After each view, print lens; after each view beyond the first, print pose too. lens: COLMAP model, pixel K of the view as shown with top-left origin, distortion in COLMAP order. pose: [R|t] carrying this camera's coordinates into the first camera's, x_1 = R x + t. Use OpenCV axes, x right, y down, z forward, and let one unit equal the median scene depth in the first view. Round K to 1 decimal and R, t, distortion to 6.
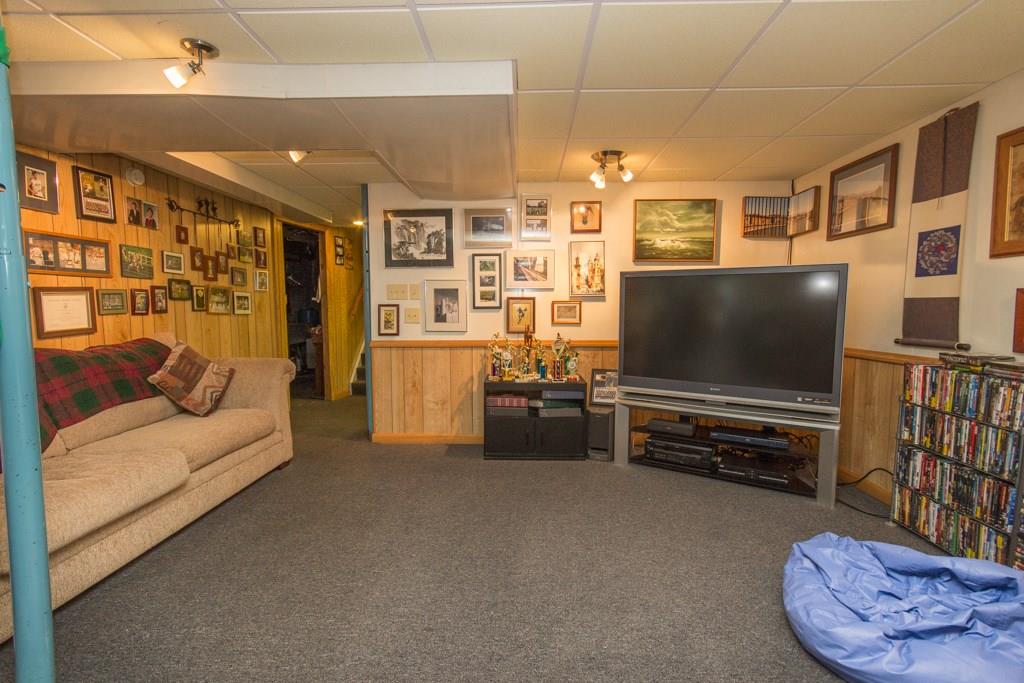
lens RADIAL K [[471.4, 0, 511.7], [0, 471.4, 342.7], [0, 0, 1]] dist [0.005176, -0.000463]
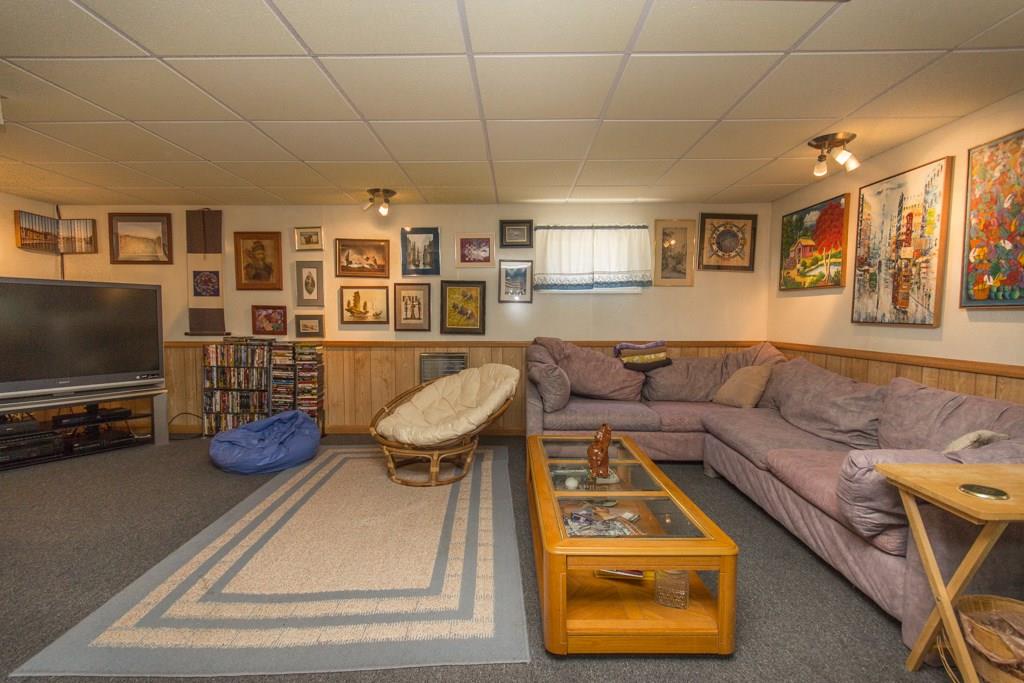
lens RADIAL K [[471.4, 0, 512.6], [0, 471.4, 342.8], [0, 0, 1]] dist [0.005176, -0.000463]
pose [[-0.026162, -0.056777, 0.998044, -1.007881], [0.072891, 0.995620, 0.058550, 0.016695], [-0.996997, 0.074280, -0.021909, -0.127897]]
